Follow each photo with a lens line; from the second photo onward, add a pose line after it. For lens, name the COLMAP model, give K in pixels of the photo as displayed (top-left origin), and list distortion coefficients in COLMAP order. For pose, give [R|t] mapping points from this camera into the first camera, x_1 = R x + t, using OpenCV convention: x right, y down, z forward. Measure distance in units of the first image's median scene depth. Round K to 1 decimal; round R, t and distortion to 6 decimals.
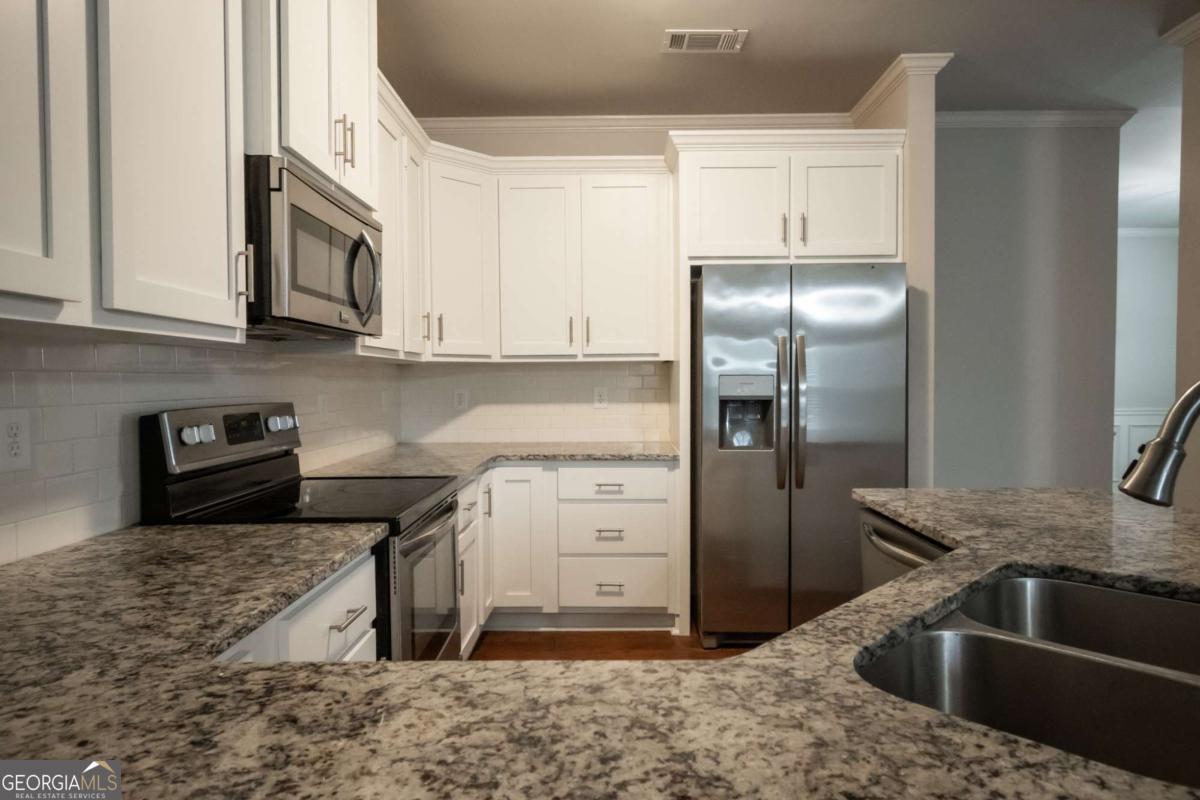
lens RADIAL K [[683.4, 0, 600.0], [0, 683.4, 400.0], [0, 0, 1]] dist [-0.000921, -0.000435]
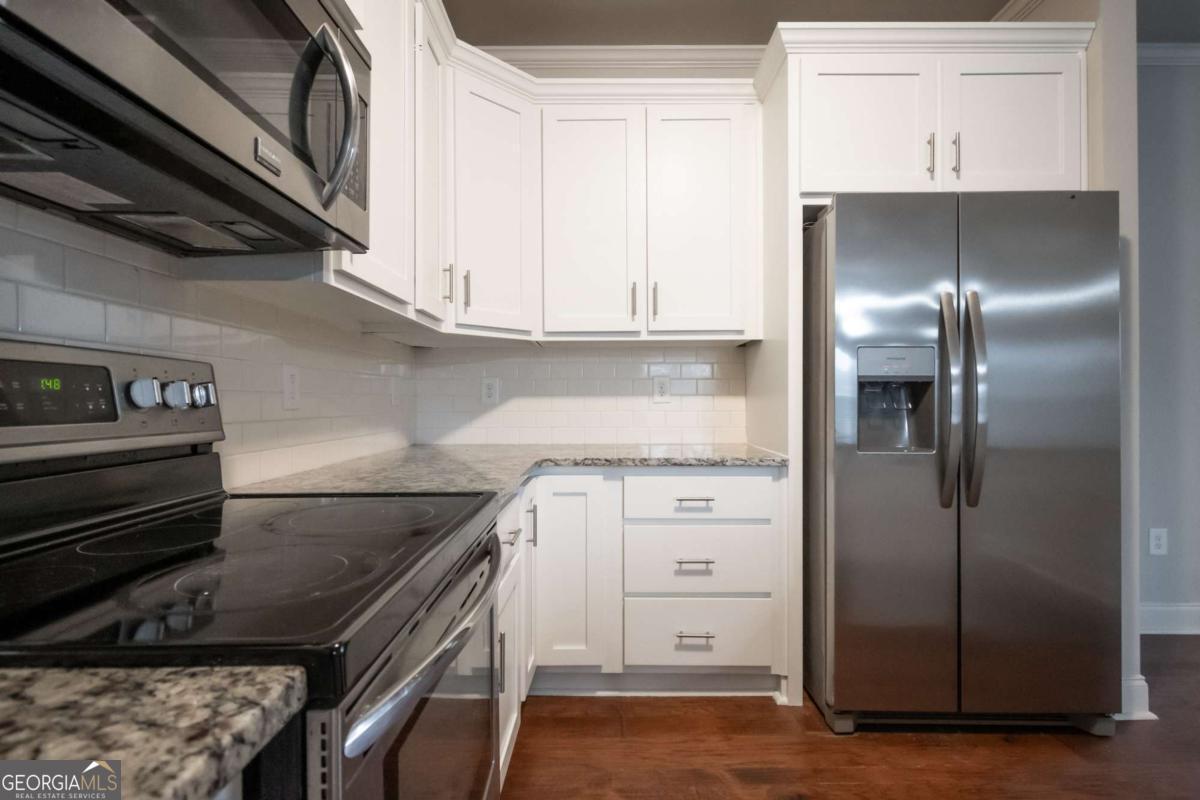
lens RADIAL K [[571.2, 0, 600.0], [0, 571.2, 400.0], [0, 0, 1]] dist [0.001942, 0.000464]
pose [[0.999967, 0.003496, 0.007278, -0.092950], [-0.003280, 0.999563, -0.029365, 0.035098], [-0.007378, 0.029340, 0.999542, 0.381256]]
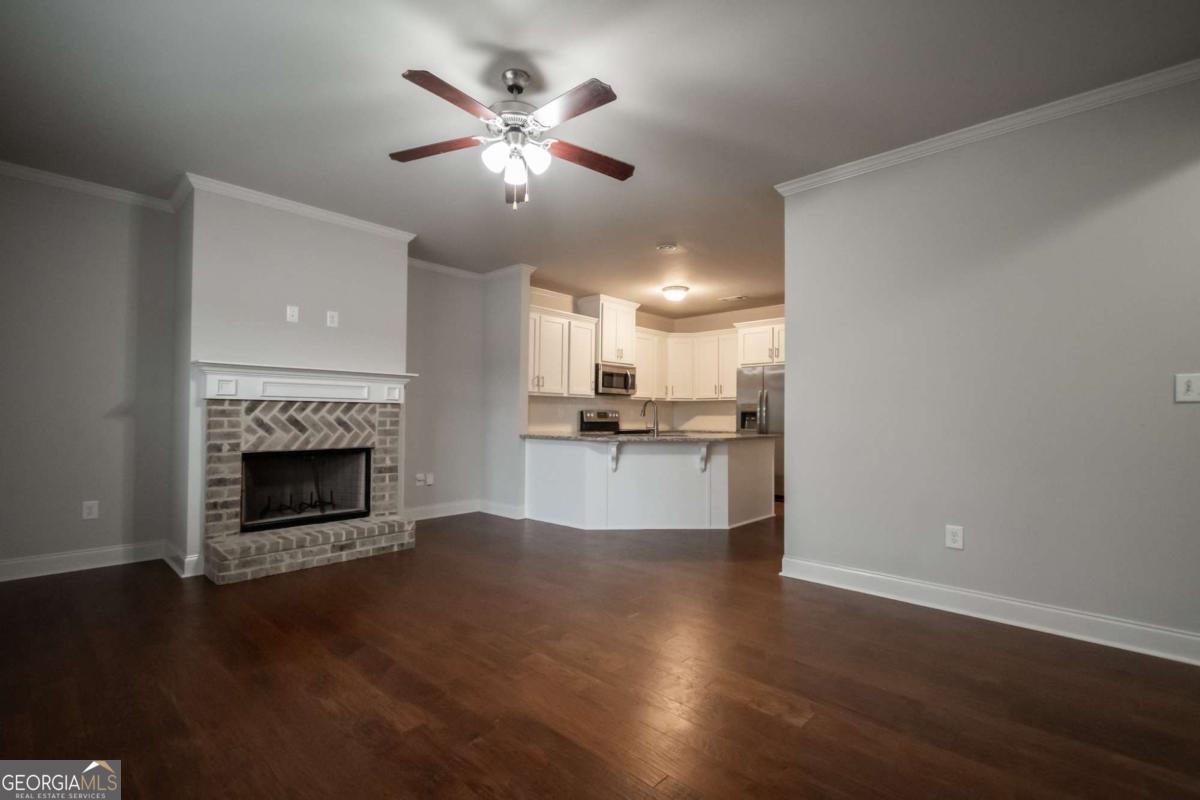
lens RADIAL K [[536.8, 0, 600.0], [0, 536.8, 400.0], [0, 0, 1]] dist [-0.001502, -0.000440]
pose [[0.726142, -0.014156, -0.687399, 1.274792], [-0.027463, 0.998393, -0.049571, 0.075758], [0.686996, 0.054873, 0.724586, -1.076043]]
